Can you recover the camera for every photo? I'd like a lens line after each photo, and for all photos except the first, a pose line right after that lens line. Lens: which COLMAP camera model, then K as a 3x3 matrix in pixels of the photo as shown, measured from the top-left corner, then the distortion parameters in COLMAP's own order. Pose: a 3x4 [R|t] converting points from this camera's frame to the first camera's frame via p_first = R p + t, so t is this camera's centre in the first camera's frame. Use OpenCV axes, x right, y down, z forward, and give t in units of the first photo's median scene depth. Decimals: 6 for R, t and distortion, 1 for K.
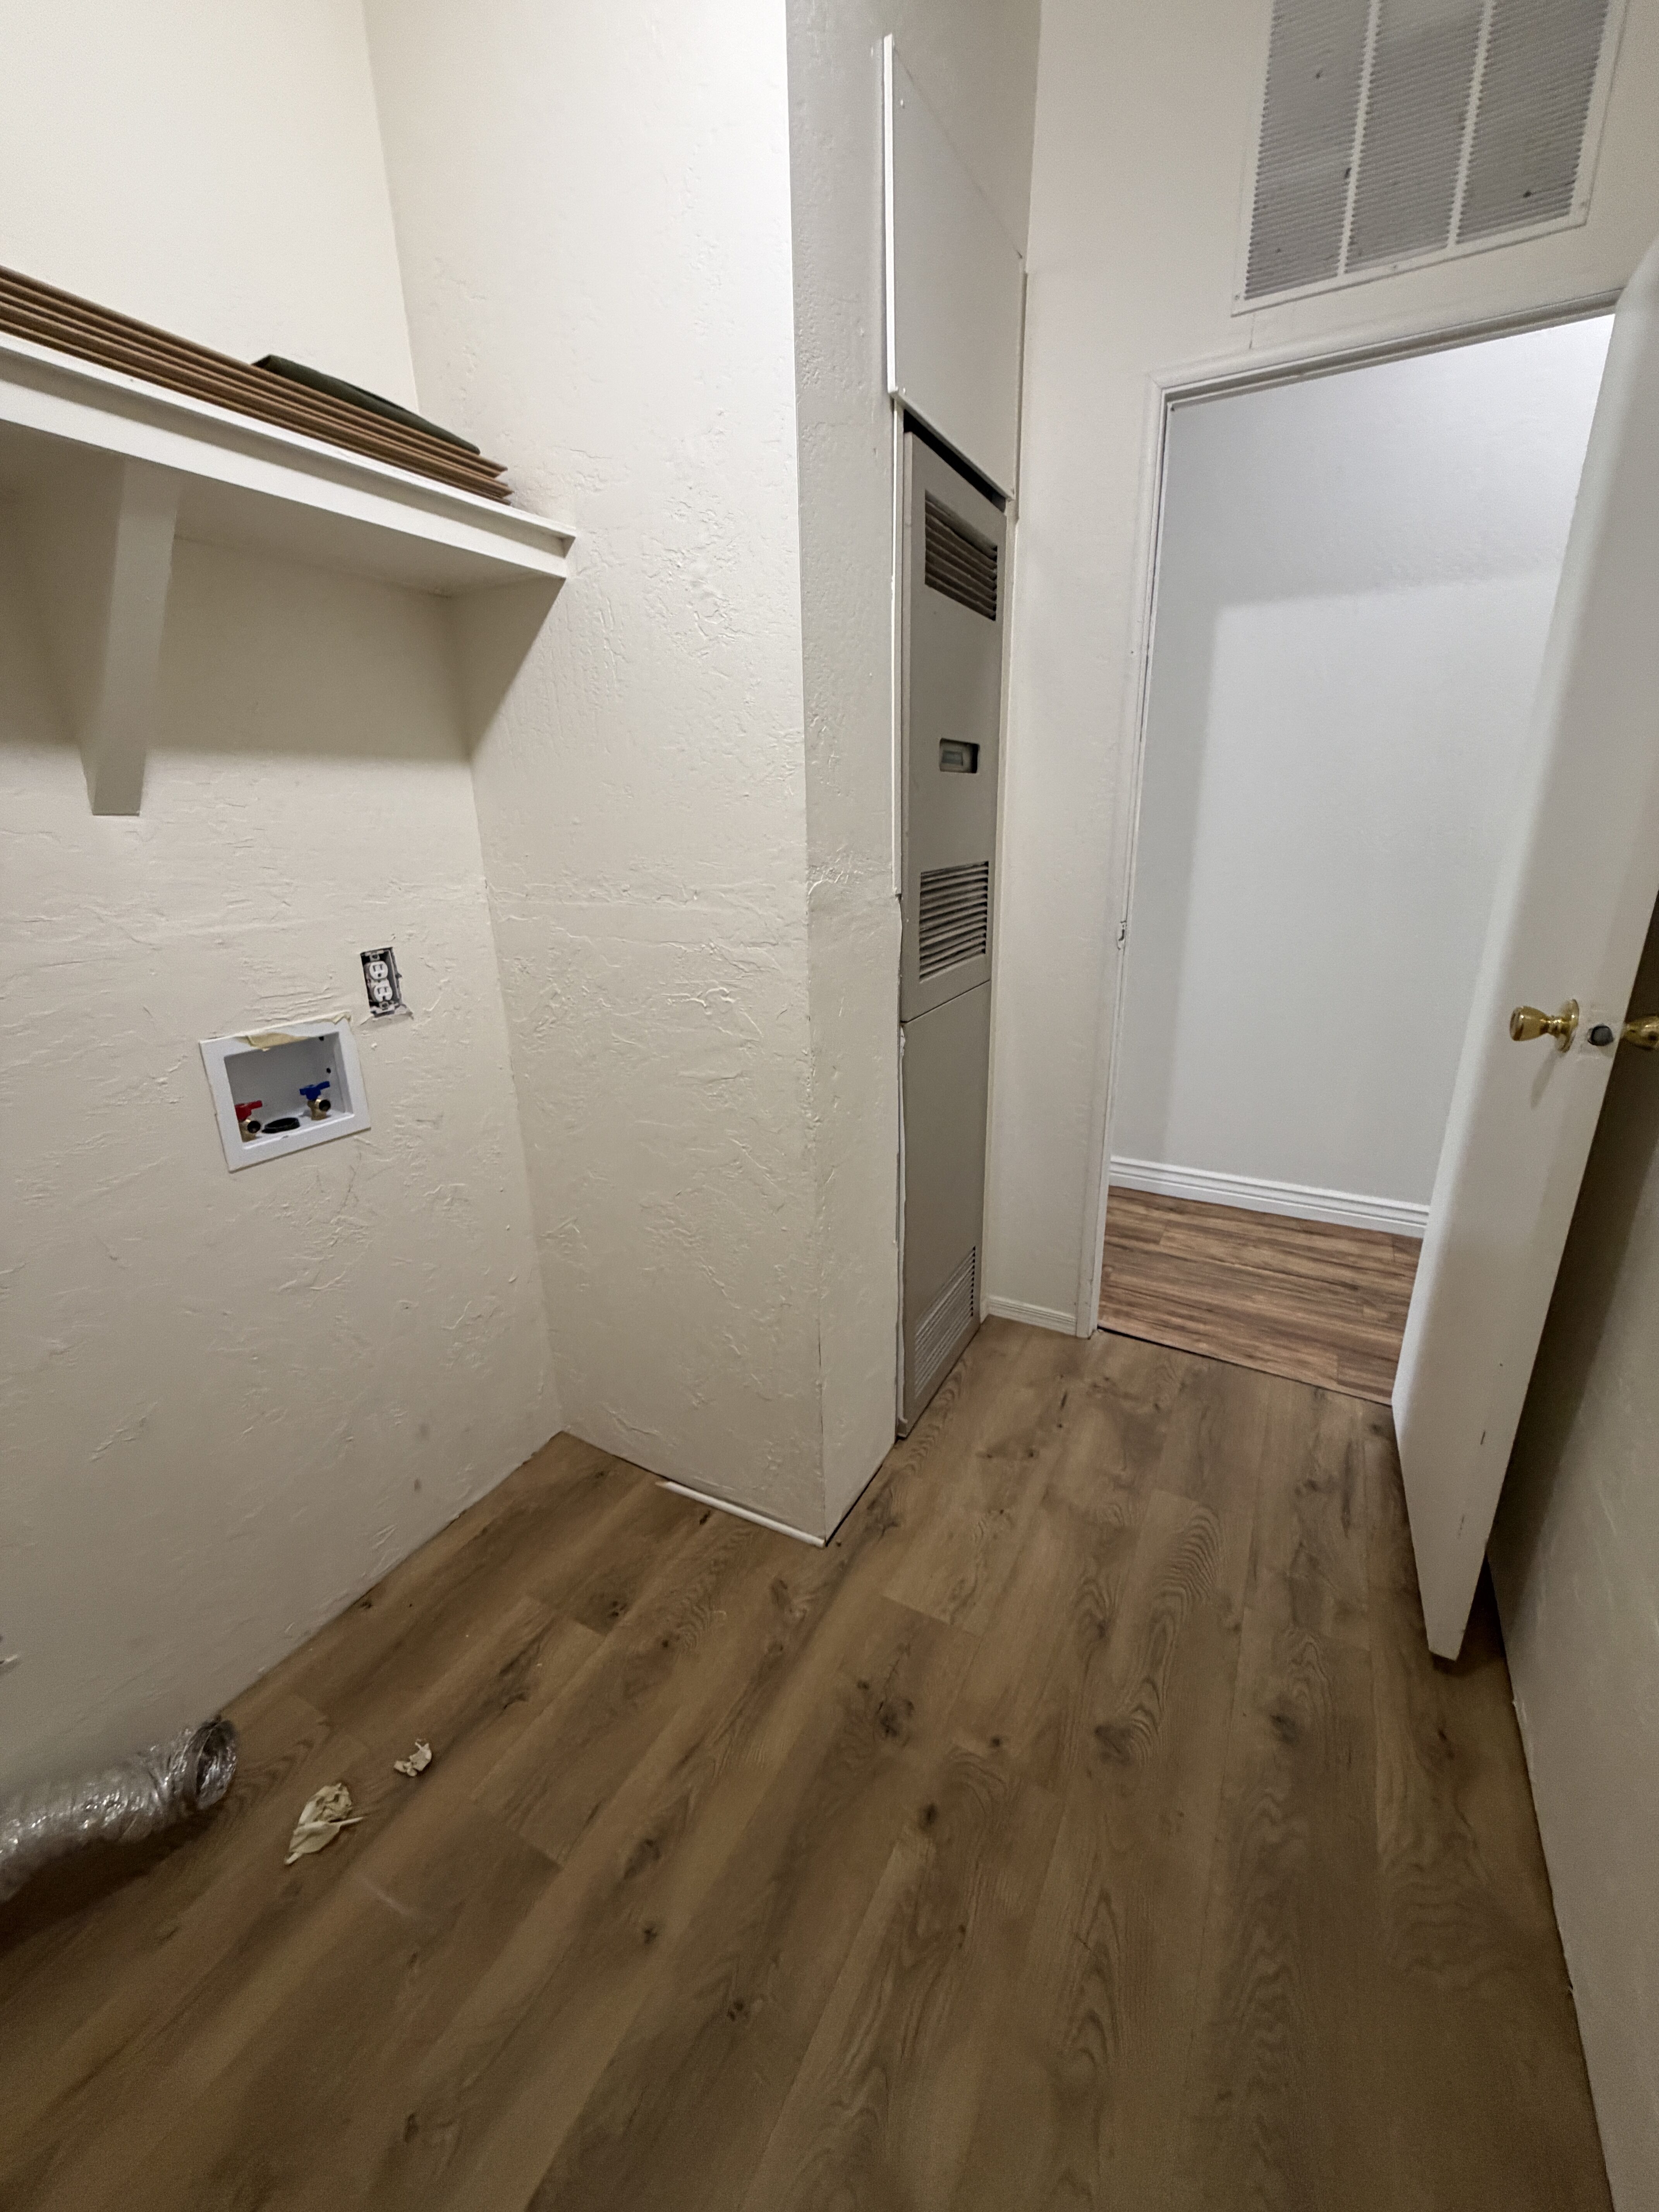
lens RADIAL K [[885.0, 0, 829.5], [0, 885.0, 1106.0], [0, 0, 1]] dist [-0.000050, 0.000020]
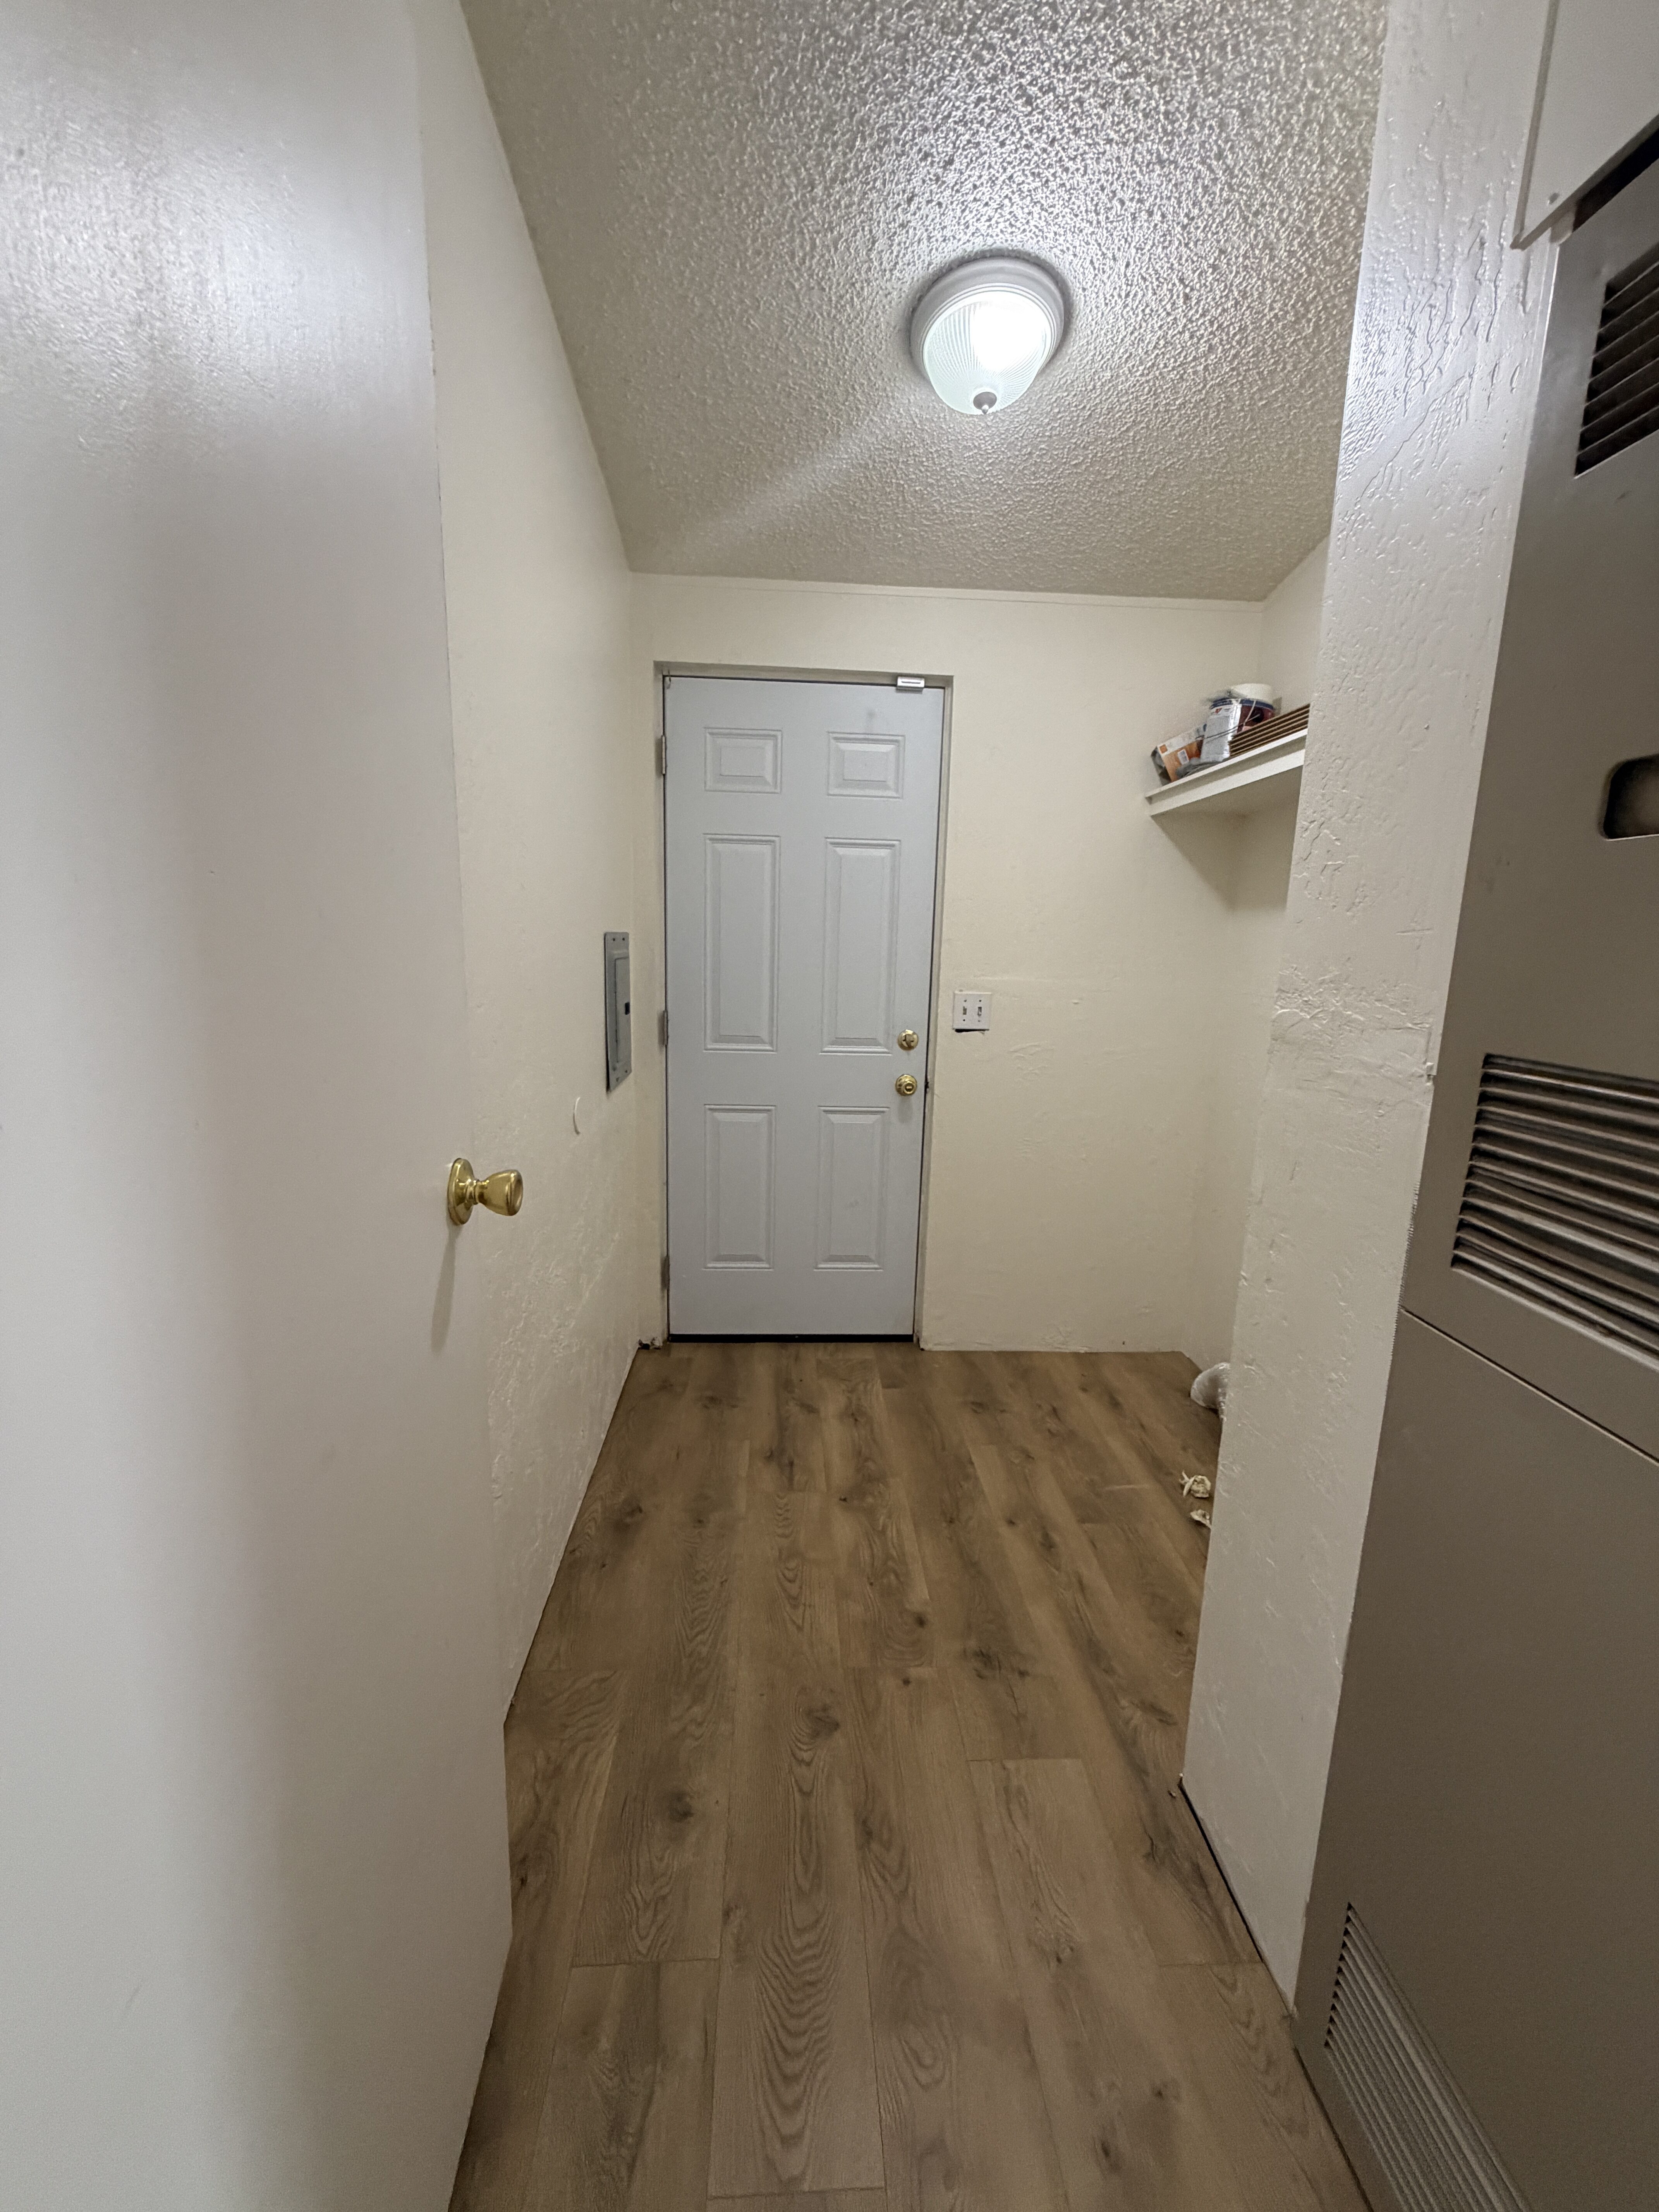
lens RADIAL K [[885.0, 0, 829.5], [0, 885.0, 1106.0], [0, 0, 1]] dist [-0.000050, 0.000020]
pose [[-0.849599, 0.099684, -0.517923, 0.772947], [-0.171631, 0.876278, 0.450200, -0.456964], [0.498722, 0.471381, -0.727376, 1.371385]]
